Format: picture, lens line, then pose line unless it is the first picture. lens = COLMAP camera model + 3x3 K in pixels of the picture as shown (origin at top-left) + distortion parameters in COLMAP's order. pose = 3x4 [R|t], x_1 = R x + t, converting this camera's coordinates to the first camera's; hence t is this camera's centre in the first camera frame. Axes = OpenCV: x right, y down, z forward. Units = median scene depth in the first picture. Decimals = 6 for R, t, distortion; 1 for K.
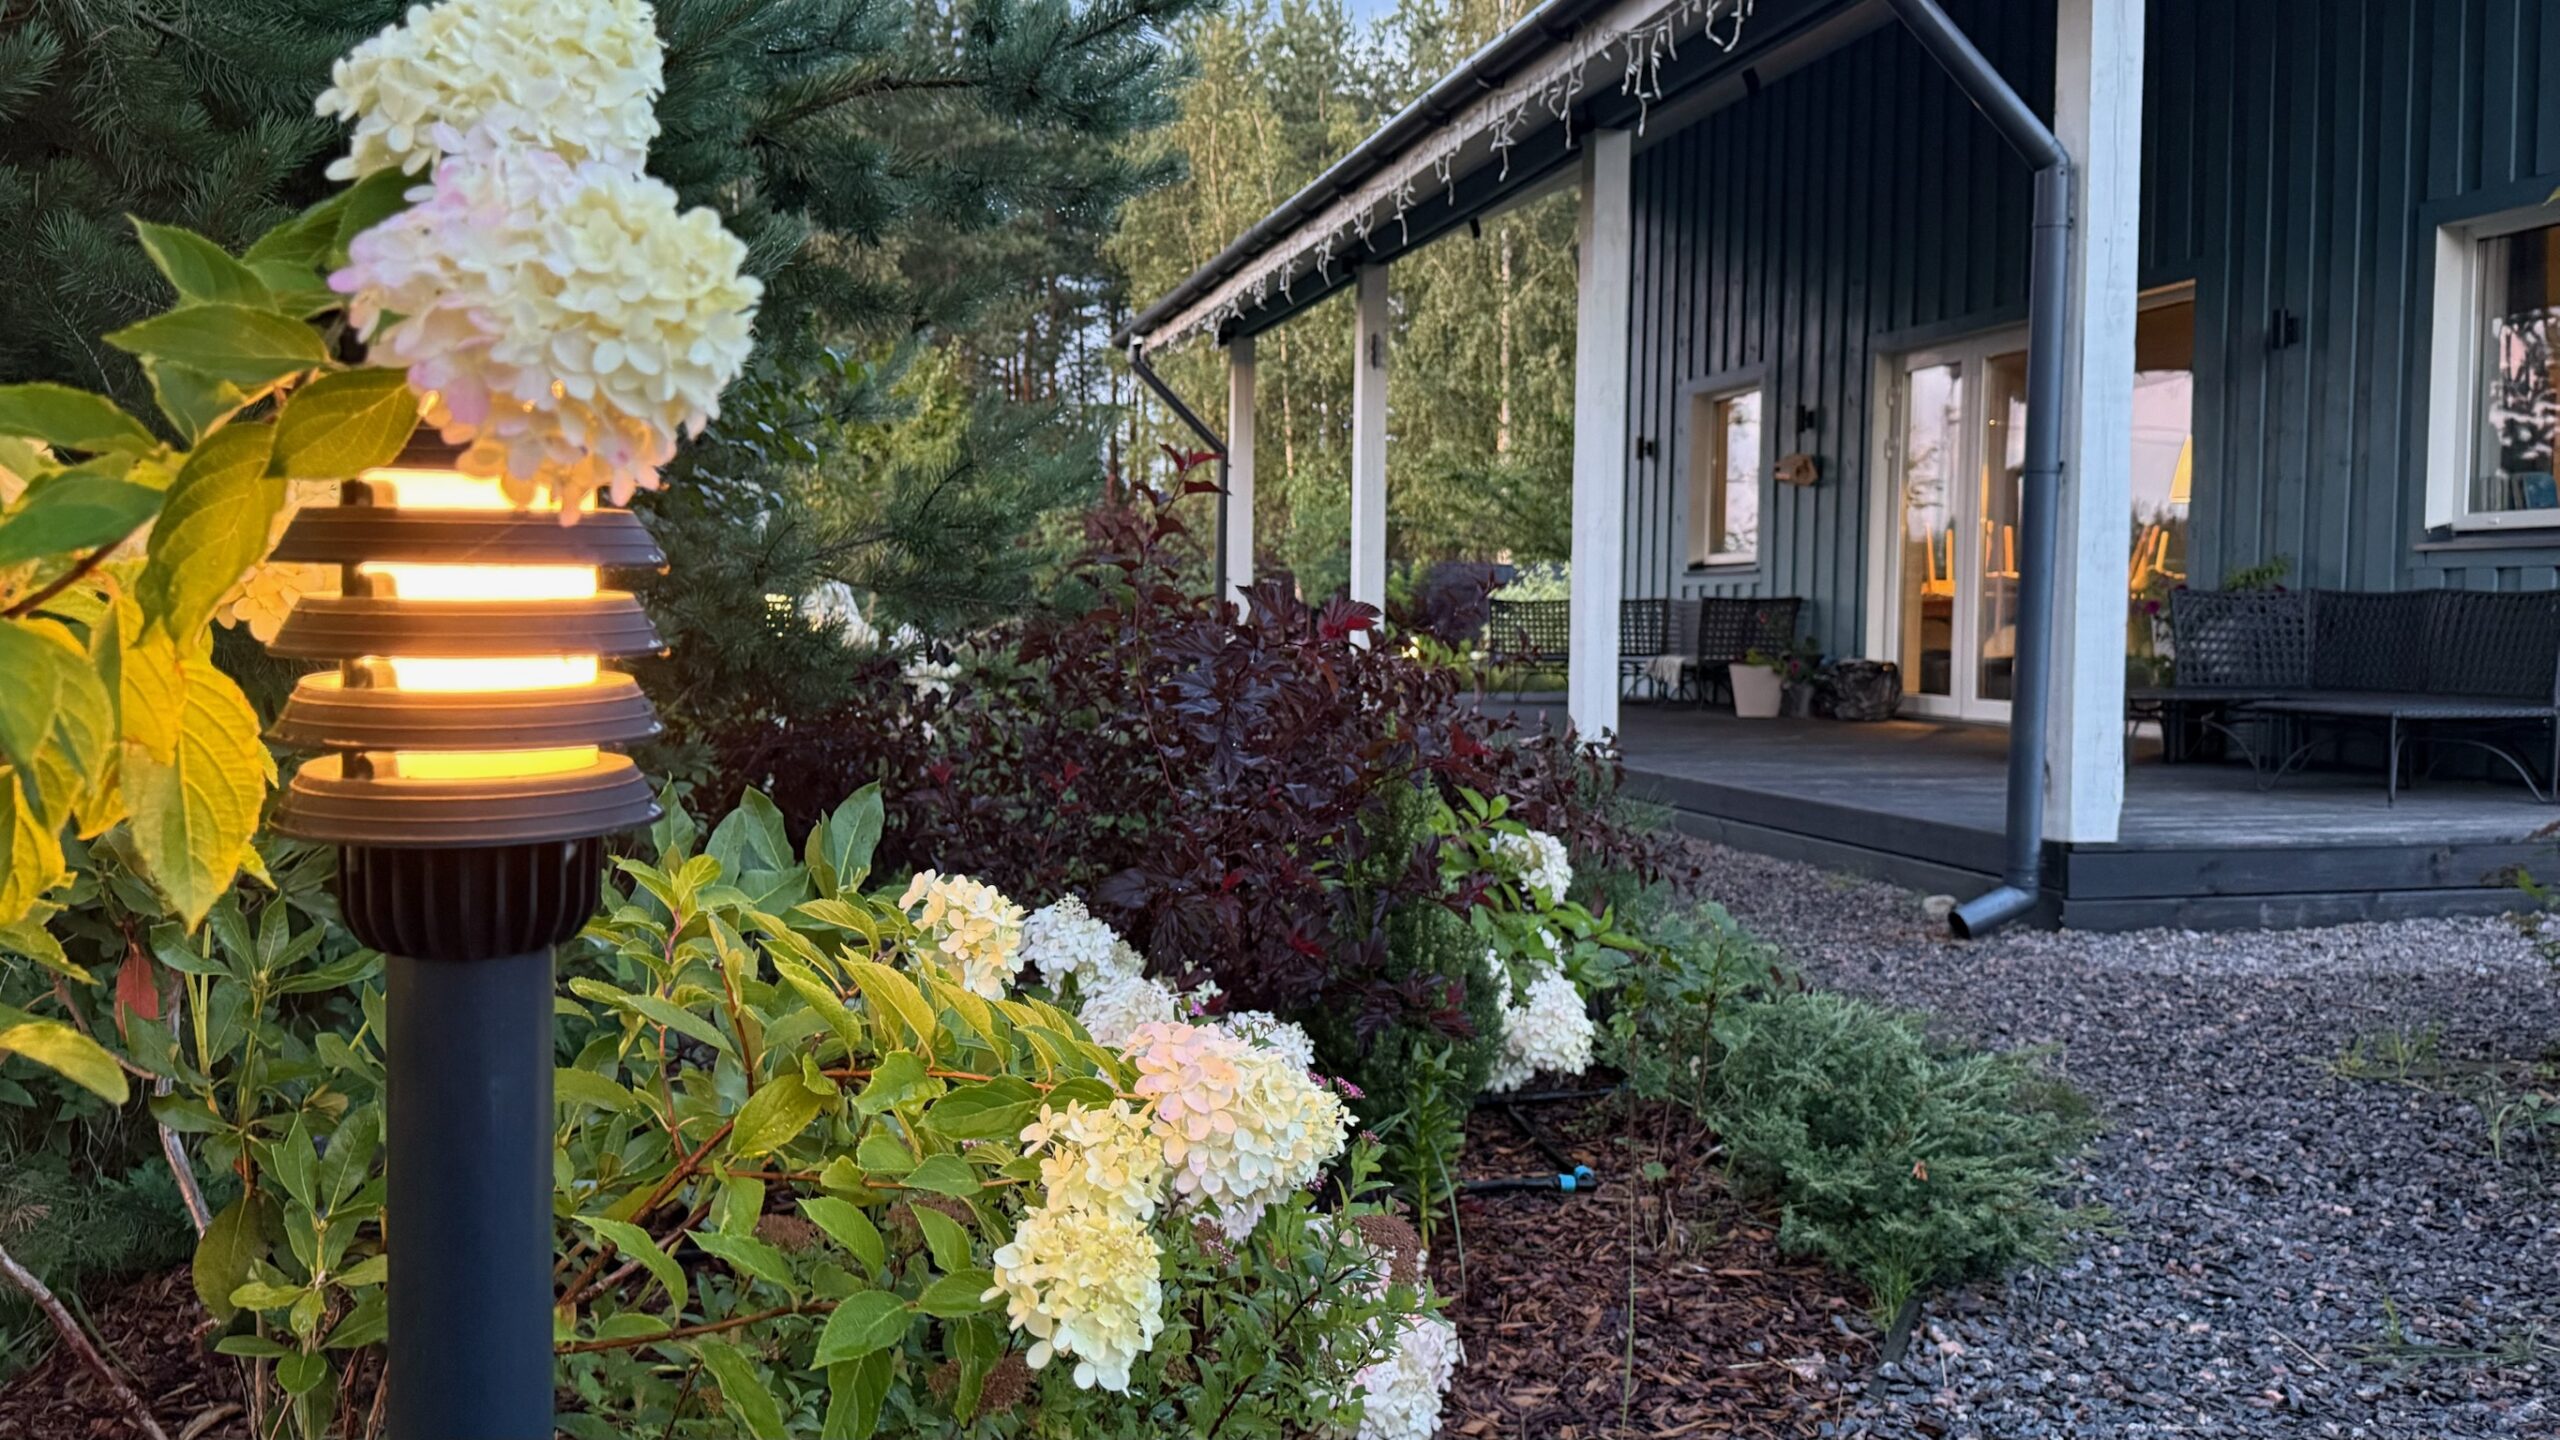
lens RADIAL K [[2107.0, 0, 1239.7], [0, 2107.0, 722.1], [0, 0, 1]] dist [0.090316, -0.143427]
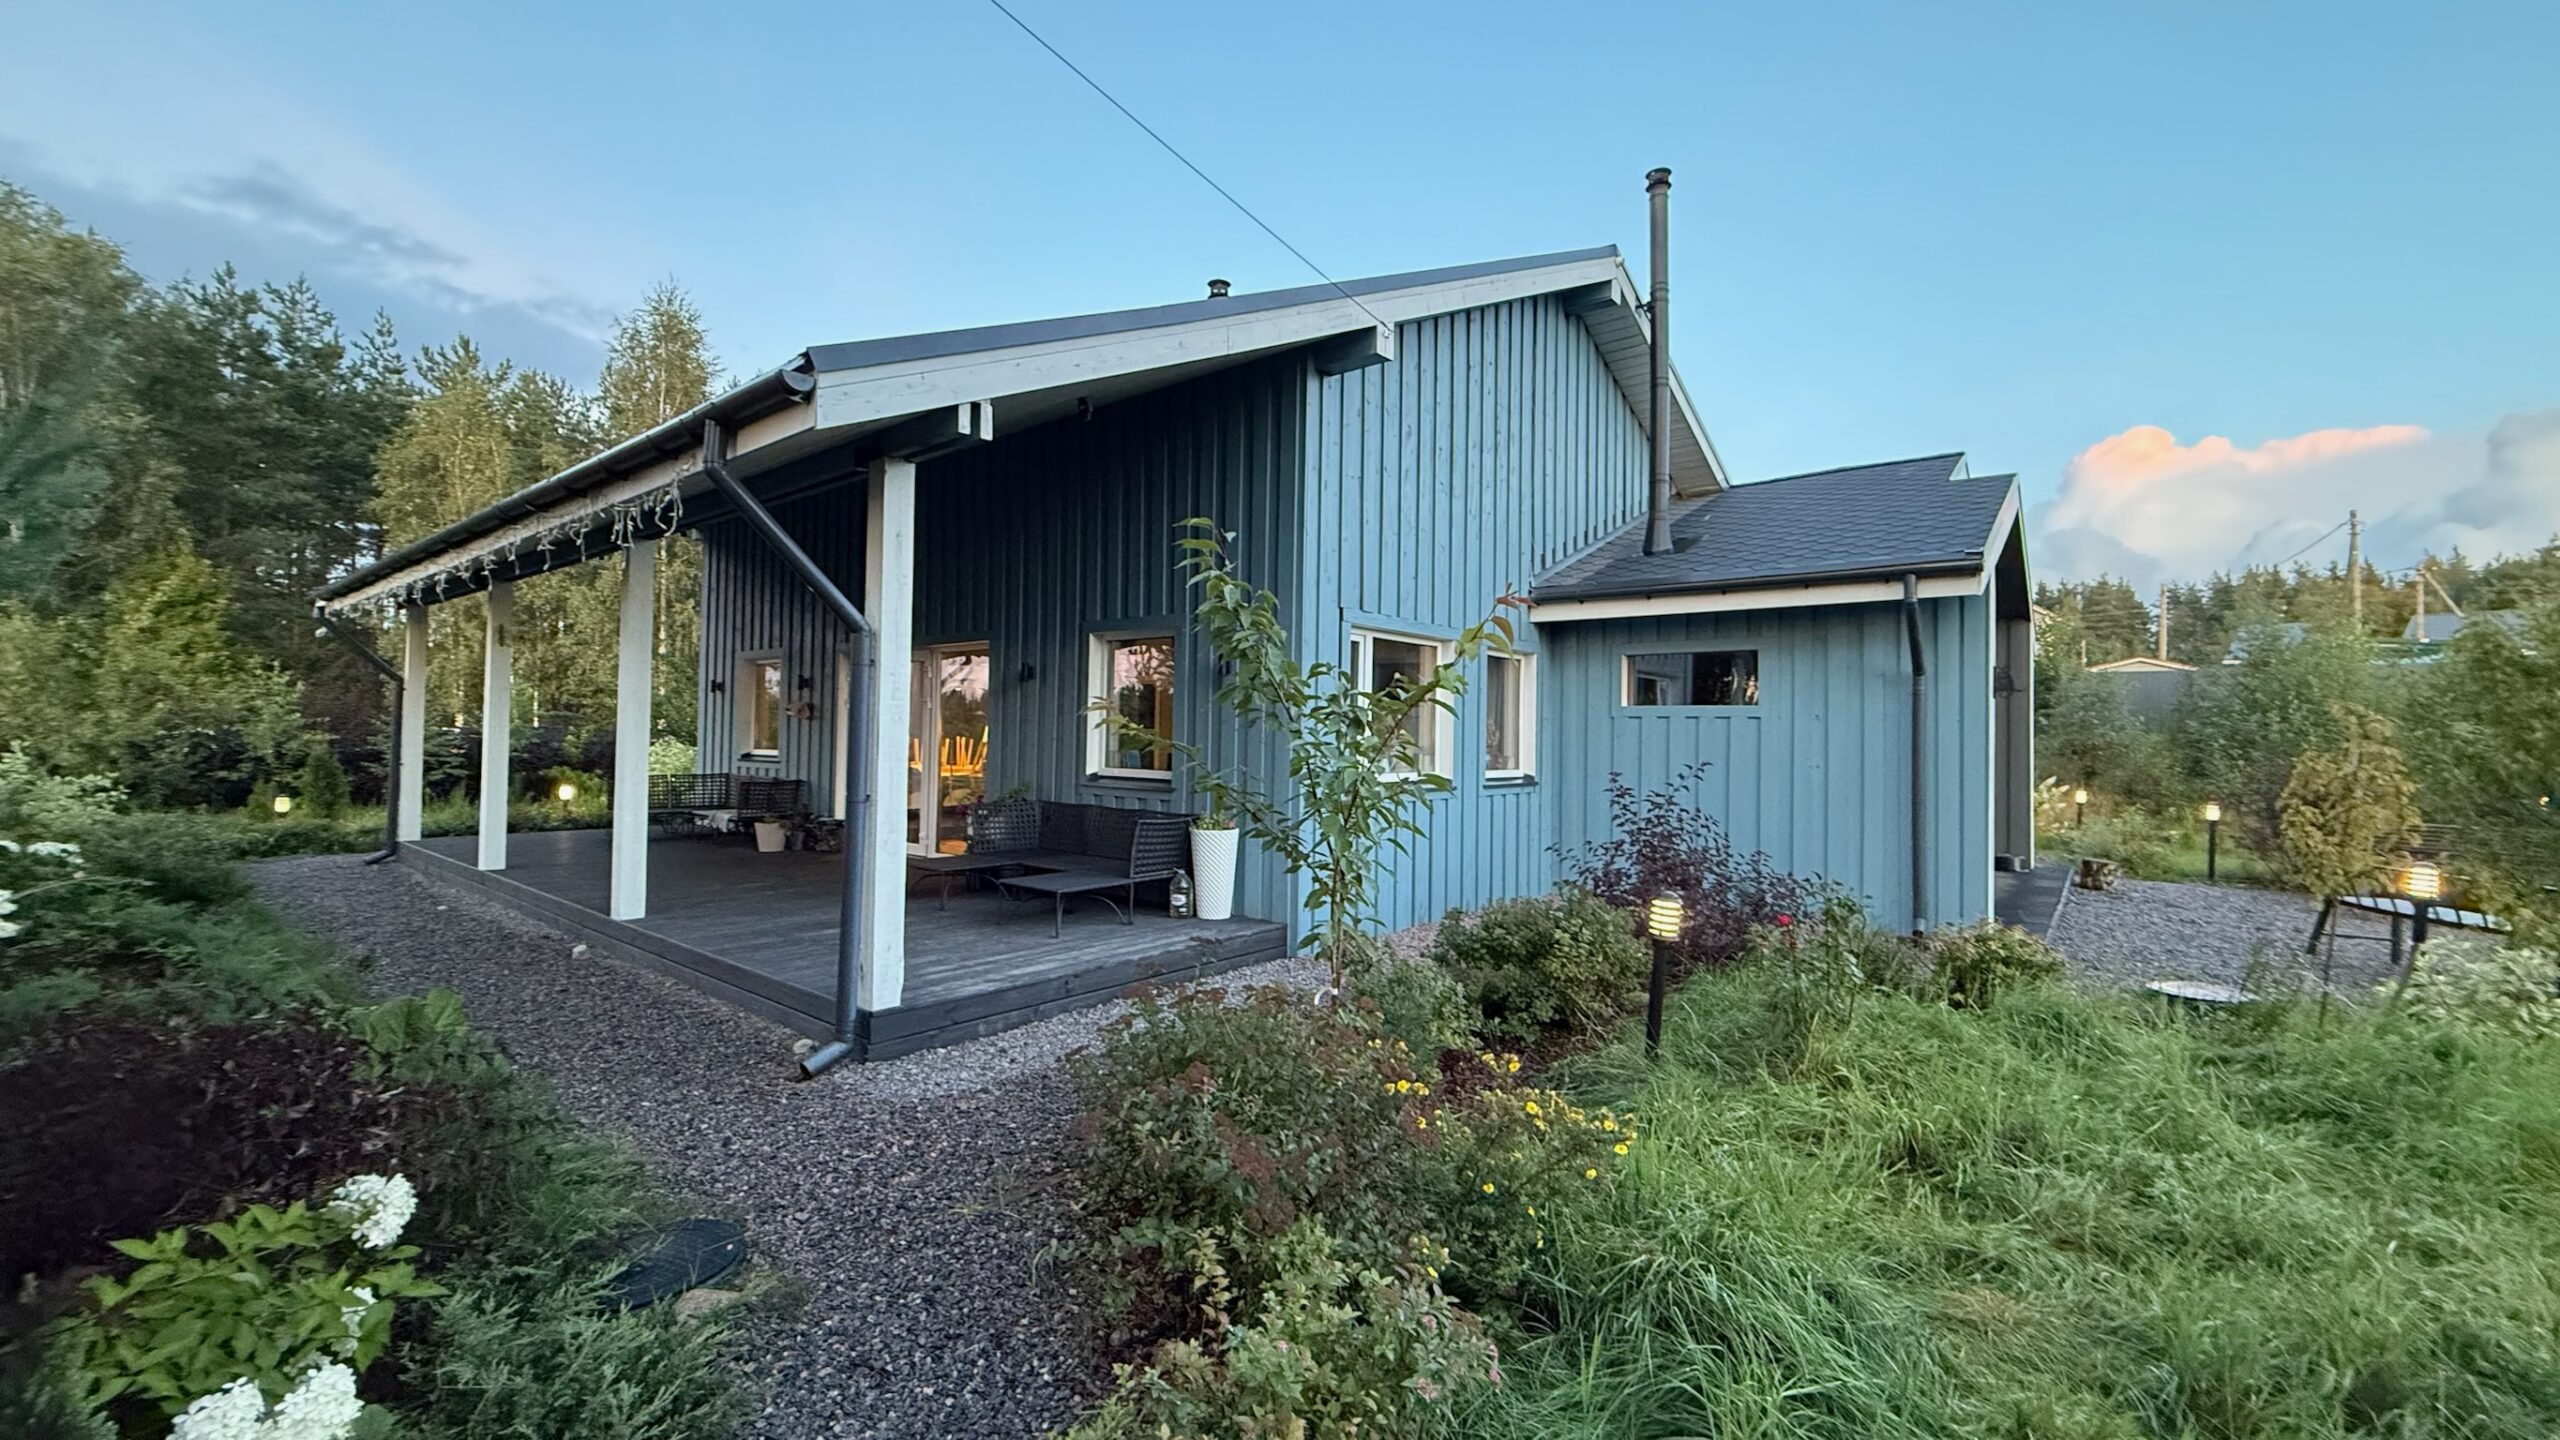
lens RADIAL K [[1029.3, 0, 1282.3], [0, 1029.3, 721.9], [0, 0, 1]] dist [-0.010165, 0.000576]
pose [[0.797927, 0.015513, 0.602555, 0.076077], [0.017157, 0.998679, -0.048432, -0.071514], [-0.602510, 0.048984, 0.796606, 0.055836]]
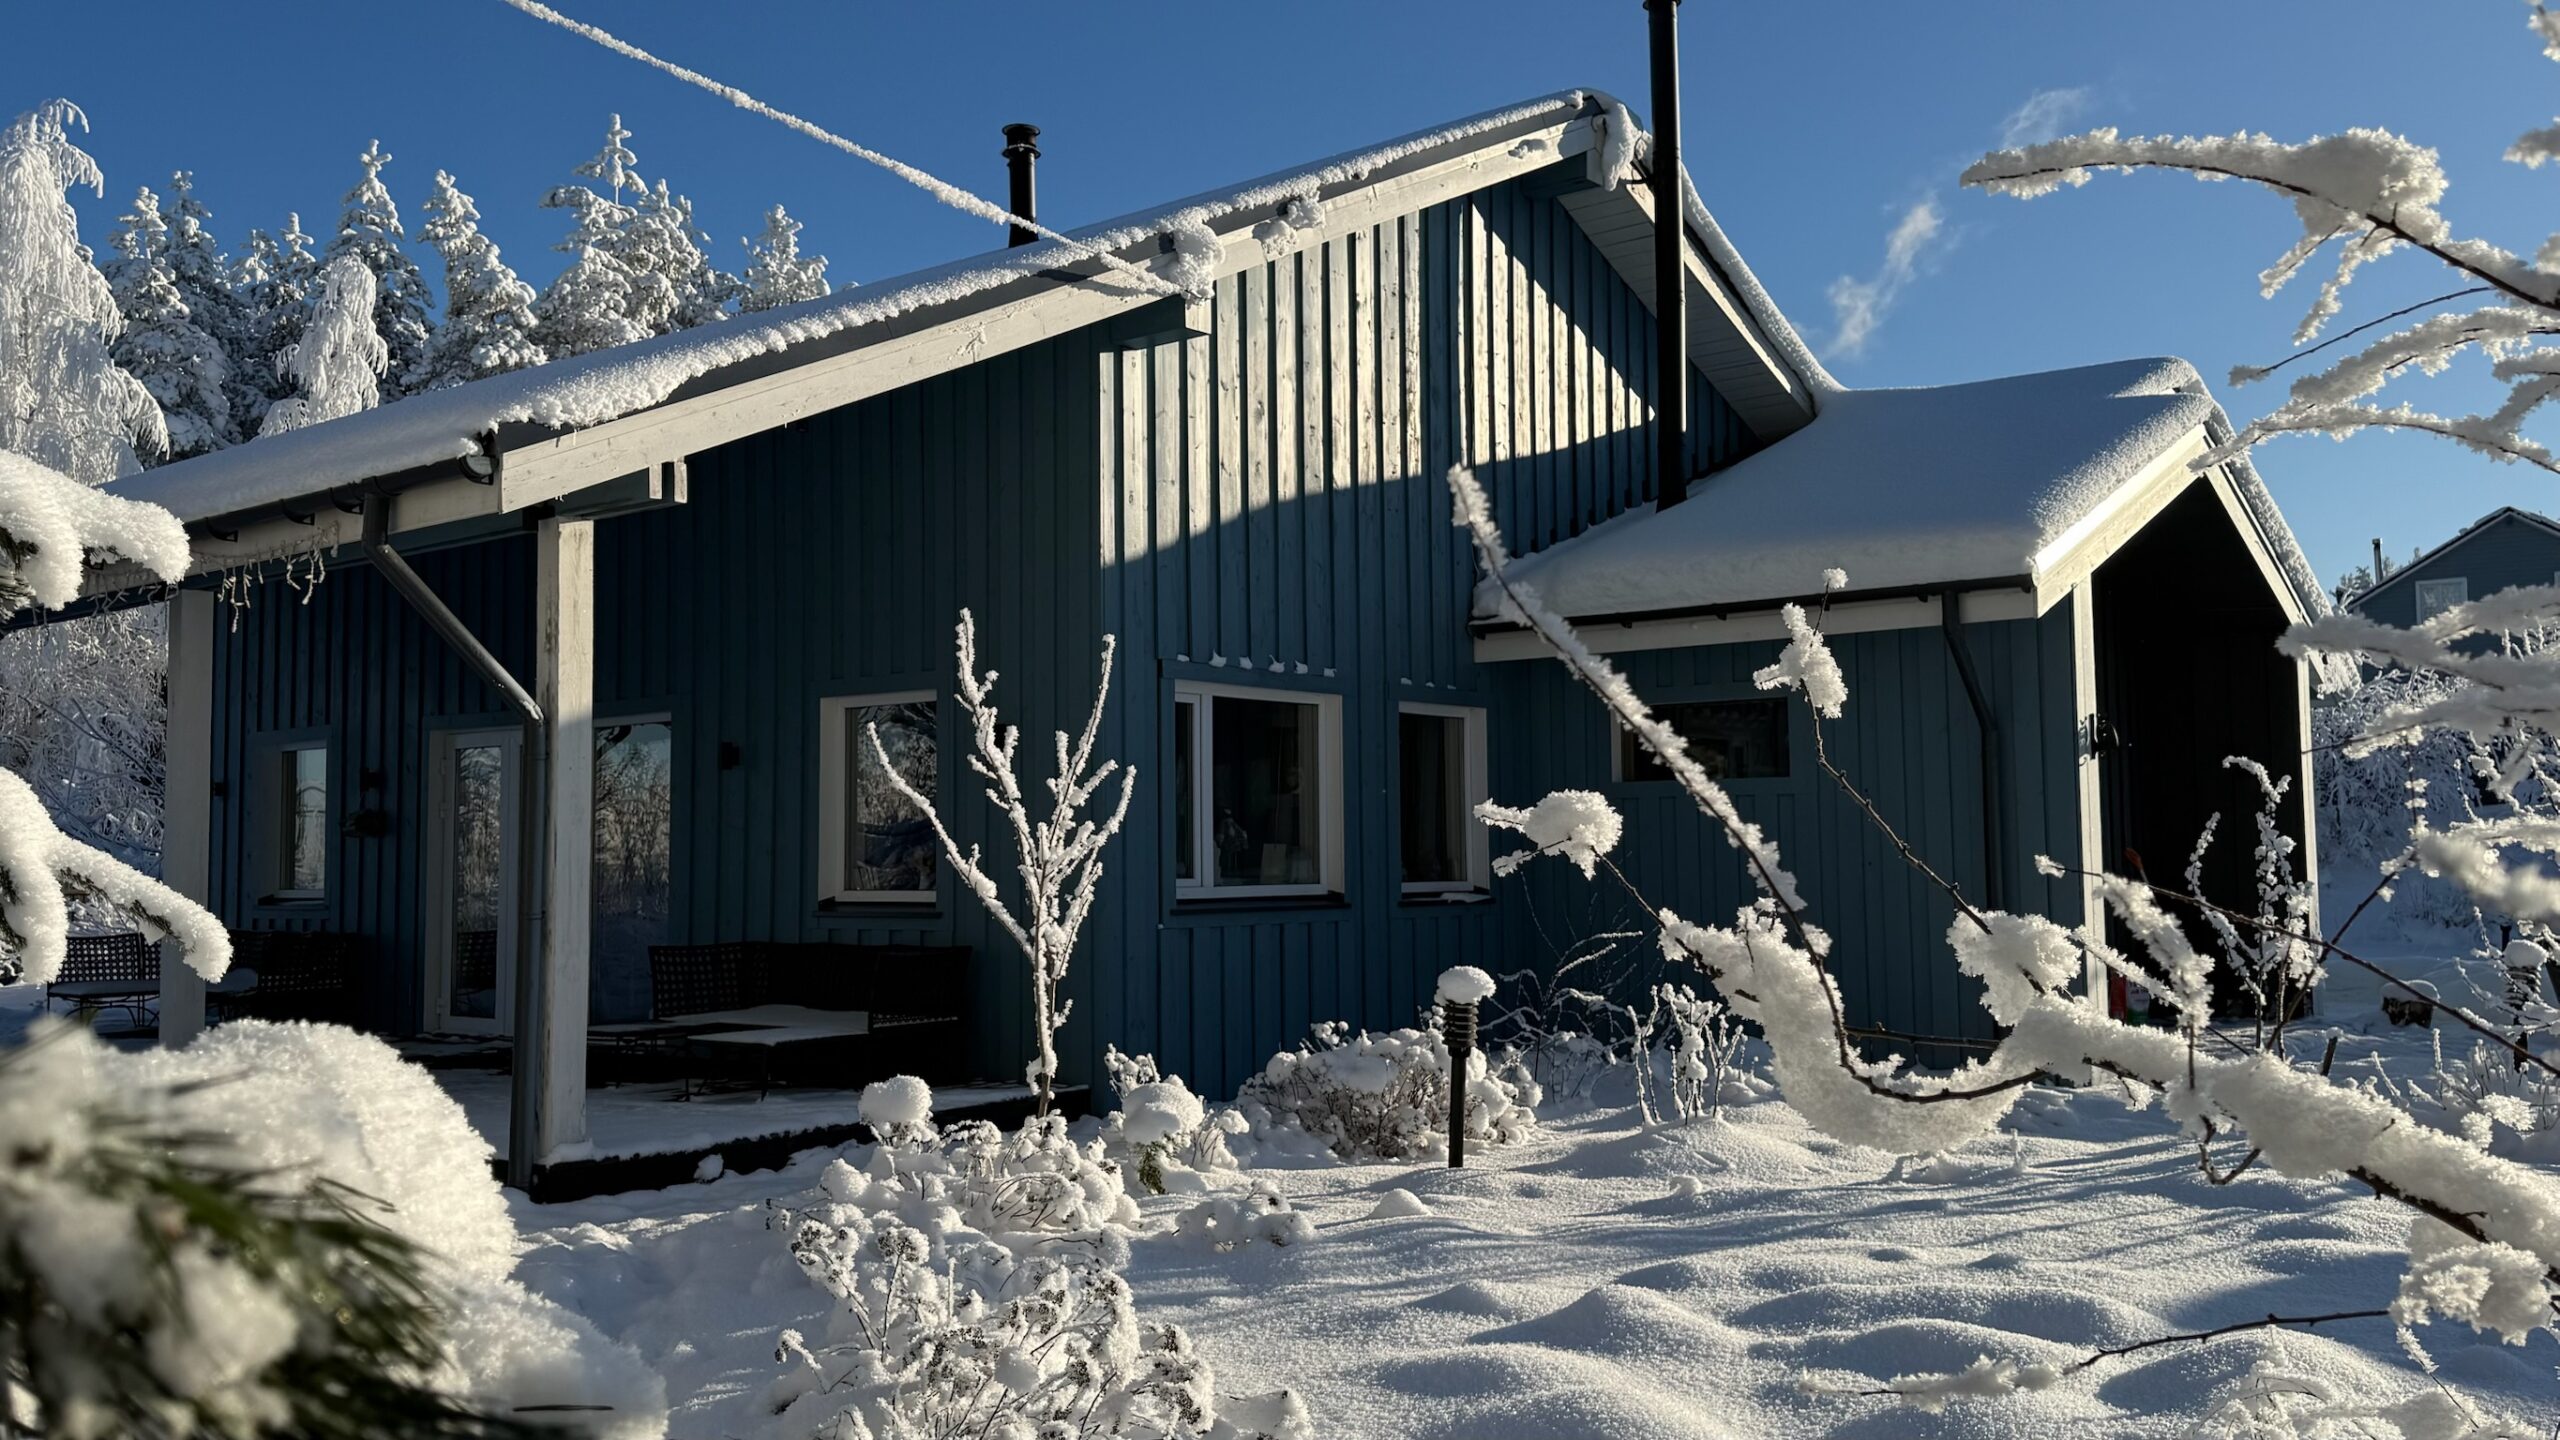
lens RADIAL K [[2107.0, 0, 1300.5], [0, 2107.0, 741.9], [0, 0, 1]] dist [0.090316, -0.143427]
pose [[0.782631, 0.019302, 0.622186, -0.076638], [0.043278, 0.995413, -0.085318, -0.047243], [-0.620980, 0.093699, 0.778206, -0.286017]]
